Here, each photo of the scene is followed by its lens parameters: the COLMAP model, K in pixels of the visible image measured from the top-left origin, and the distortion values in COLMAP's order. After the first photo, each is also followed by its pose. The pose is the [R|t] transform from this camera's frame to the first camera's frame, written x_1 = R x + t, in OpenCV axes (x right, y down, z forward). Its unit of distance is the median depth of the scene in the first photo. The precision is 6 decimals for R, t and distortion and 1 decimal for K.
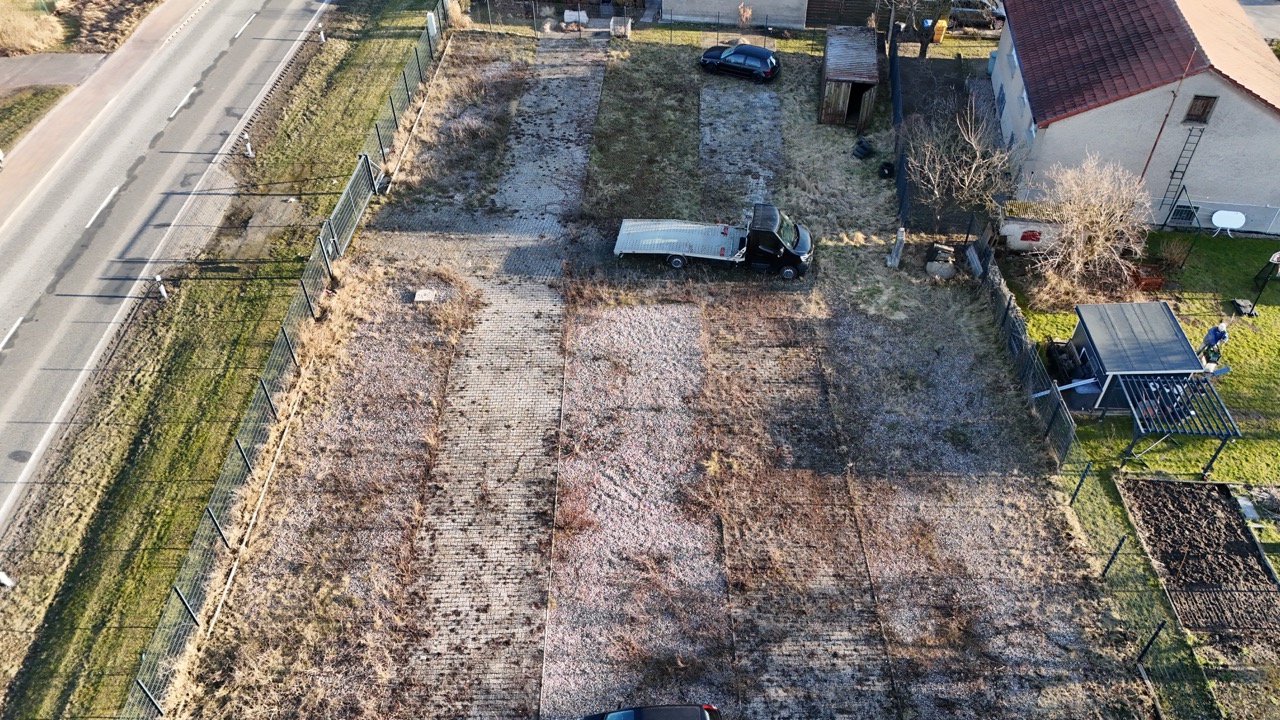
lens RADIAL K [[936.3, 0, 644.9], [0, 936.3, 357.7], [0, 0, 1]] dist [0.174665, -0.415122]
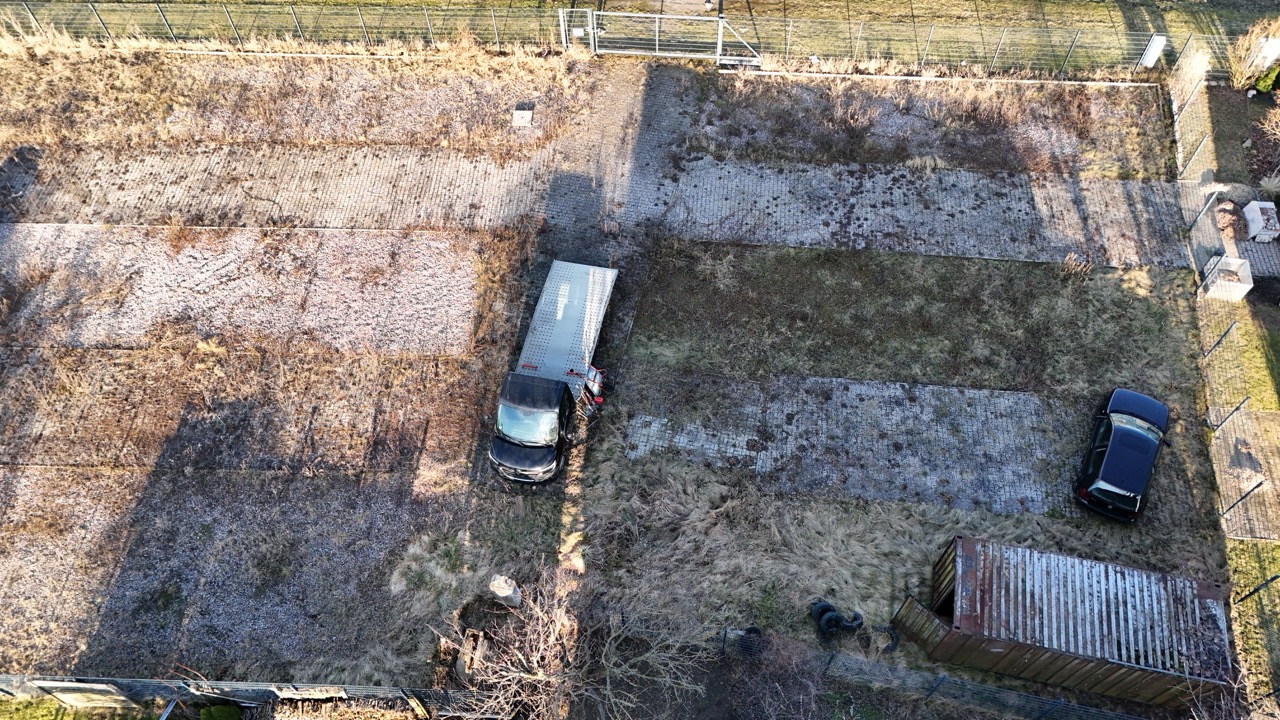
lens RADIAL K [[941.0, 0, 642.5], [0, 941.0, 360.5], [0, 0, 1]] dist [0.093315, -0.096324]
pose [[-0.053210, 0.838663, -0.542046, 0.609366], [-0.660675, 0.377461, 0.648869, -0.839148], [0.748784, 0.392642, 0.533999, 0.821685]]
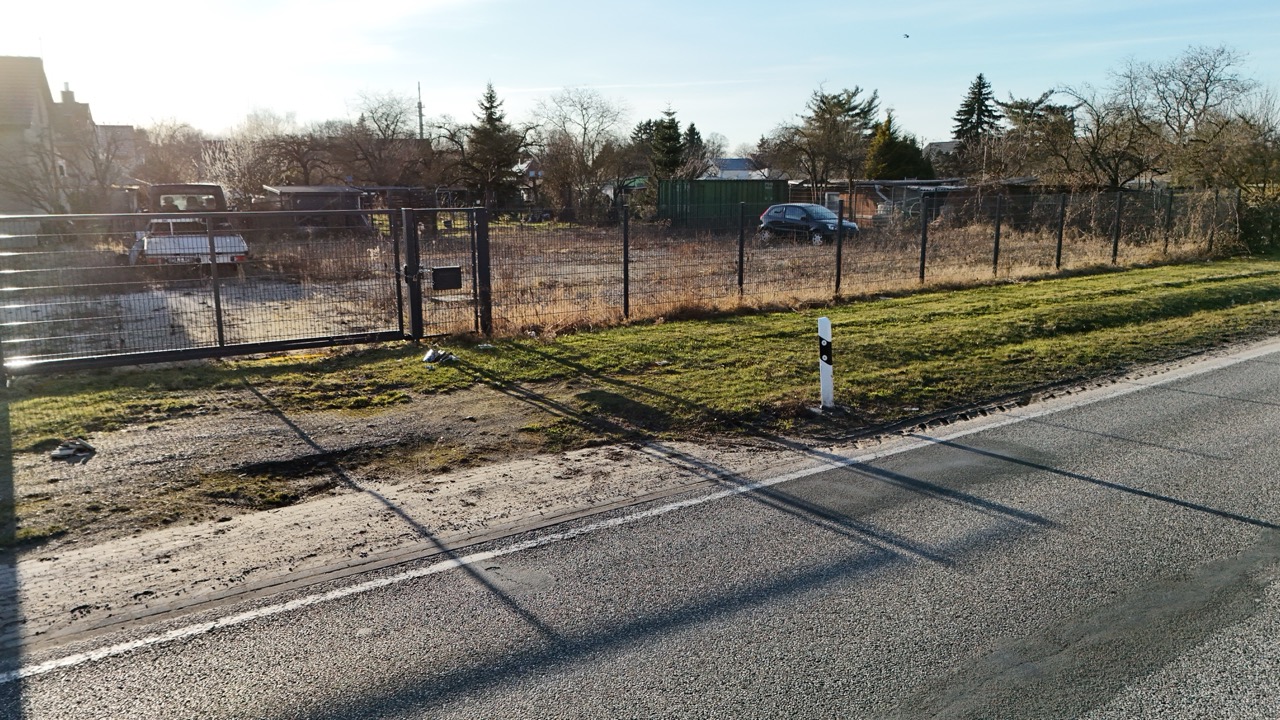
lens RADIAL K [[941.0, 0, 642.5], [0, 941.0, 360.5], [0, 0, 1]] dist [0.093315, -0.096324]
pose [[-0.574378, -0.142056, 0.806170, -0.855604], [0.562220, 0.647345, 0.514638, -0.302557], [-0.594978, 0.748842, -0.291954, 1.362433]]
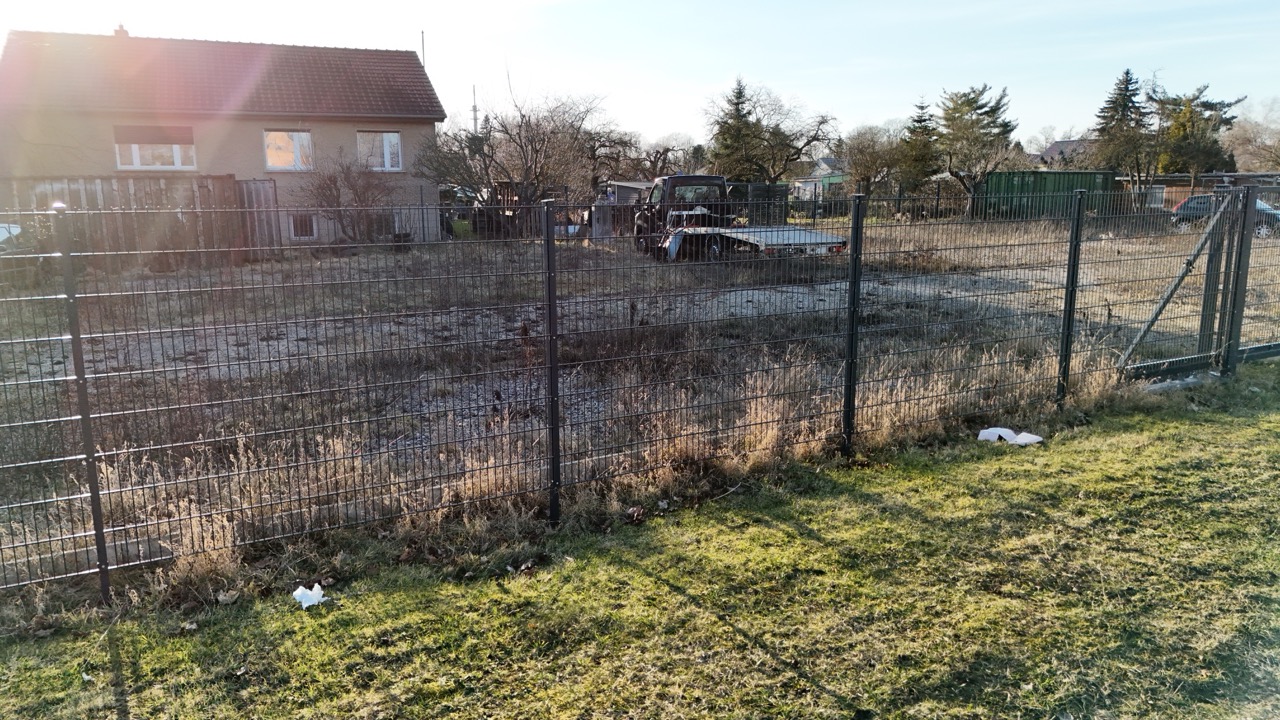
lens RADIAL K [[936.5, 0, 642.1], [0, 936.5, 363.5], [0, 0, 1]] dist [0.084917, -0.081273]
pose [[-0.544815, -0.145077, 0.825911, -0.572360], [0.576969, 0.649866, 0.494753, -0.533489], [-0.608508, 0.746075, -0.270352, 1.624694]]
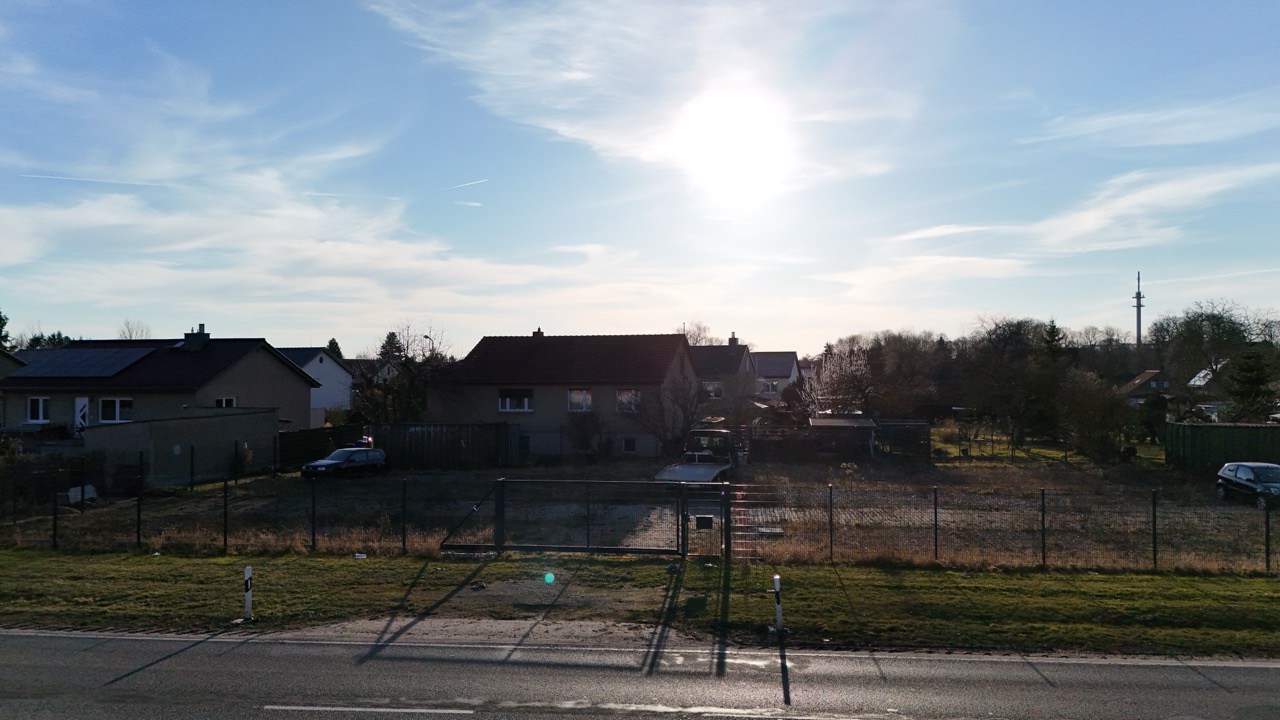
lens RADIAL K [[936.5, 0, 642.1], [0, 936.5, 363.5], [0, 0, 1]] dist [0.084917, -0.081273]
pose [[0.101607, 0.016530, 0.994687, -1.234181], [0.675982, 0.732428, -0.081223, -0.213610], [-0.729879, 0.680644, 0.063246, 1.146878]]
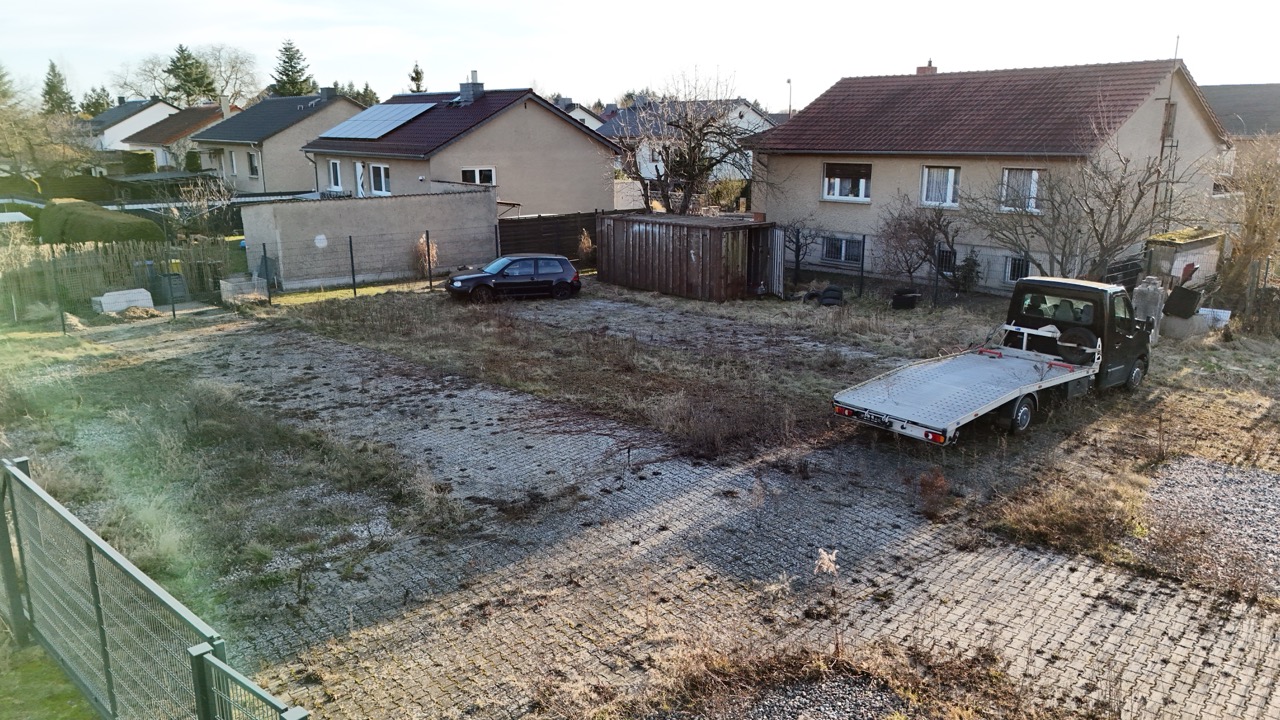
lens RADIAL K [[941.0, 0, 642.5], [0, 941.0, 360.5], [0, 0, 1]] dist [0.093315, -0.096324]
pose [[0.647451, -0.177299, 0.741197, -0.499018], [0.515040, 0.818646, -0.254073, -0.128327], [-0.561731, 0.546246, 0.621349, 1.025359]]
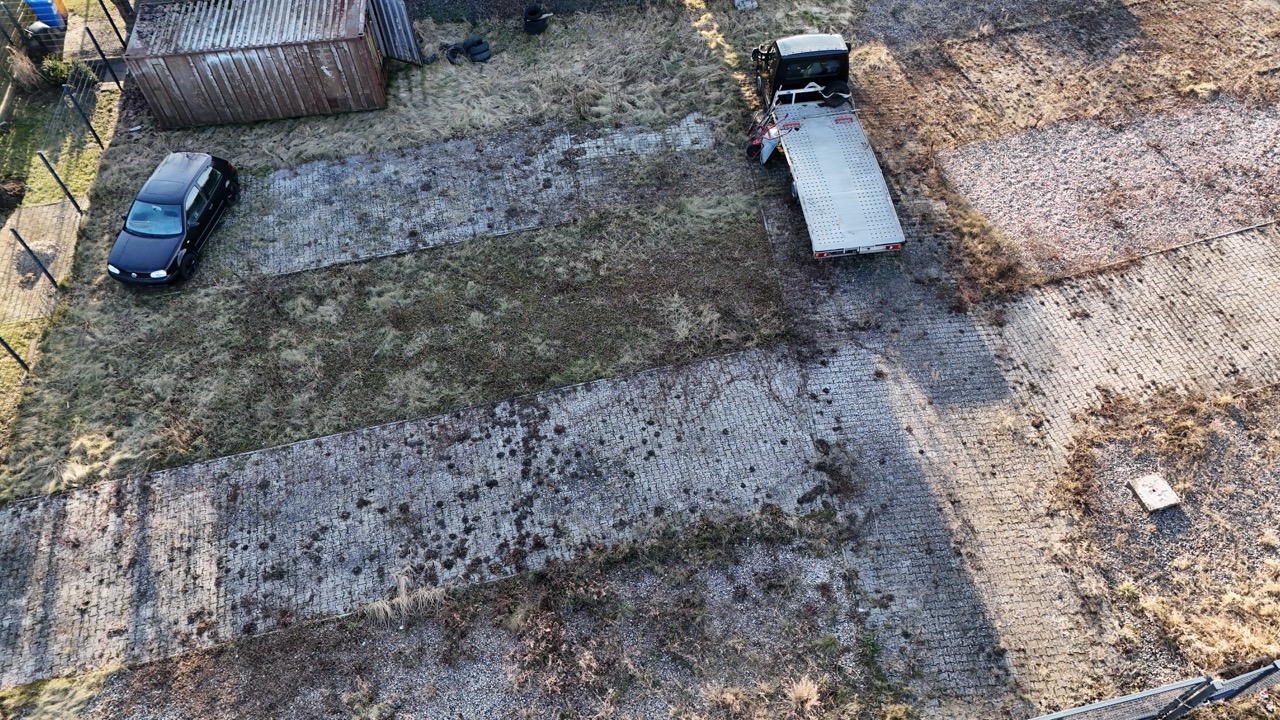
lens RADIAL K [[936.5, 0, 642.1], [0, 936.5, 363.5], [0, 0, 1]] dist [0.084917, -0.081273]
pose [[-0.279522, -0.761875, 0.584306, -0.497698], [0.668545, 0.282356, 0.687985, -0.773212], [-0.689141, 0.582942, 0.430423, 1.137253]]
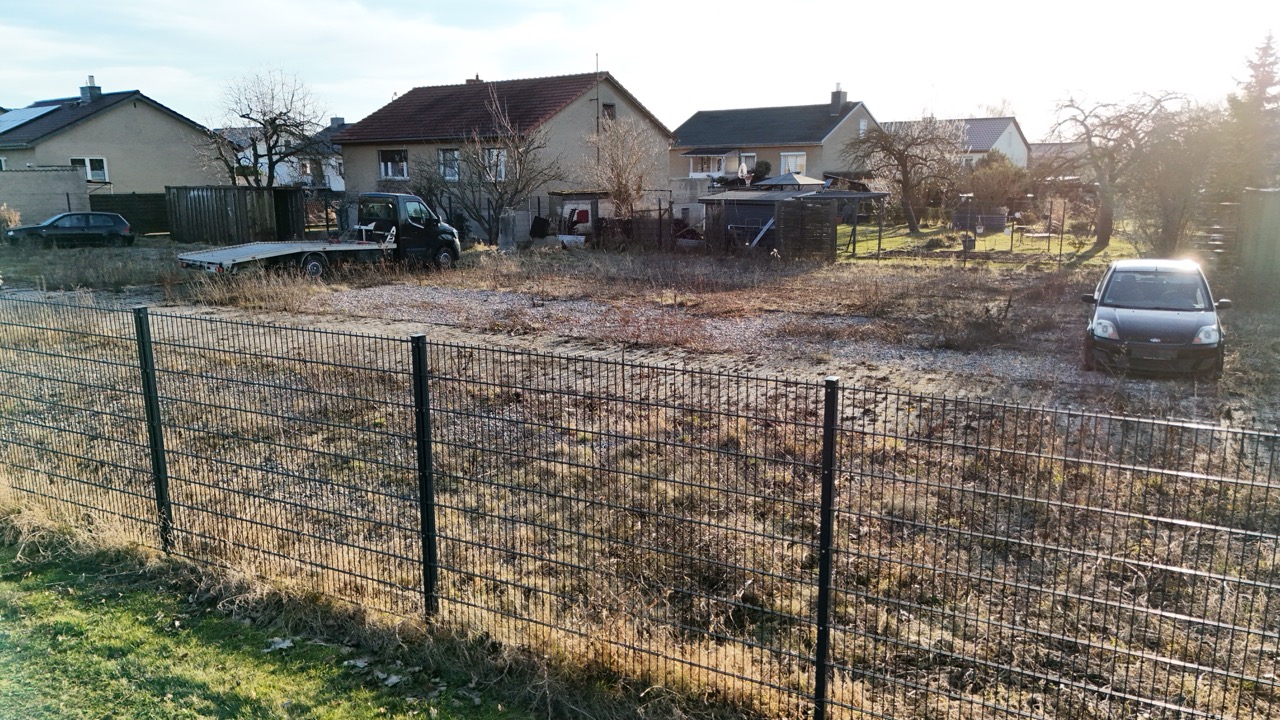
lens RADIAL K [[936.5, 0, 642.1], [0, 936.5, 363.5], [0, 0, 1]] dist [0.084917, -0.081273]
pose [[0.486835, -0.169043, 0.856981, -0.553800], [0.592526, 0.784767, -0.181805, 0.266030], [-0.641798, 0.596293, 0.482215, 0.715358]]
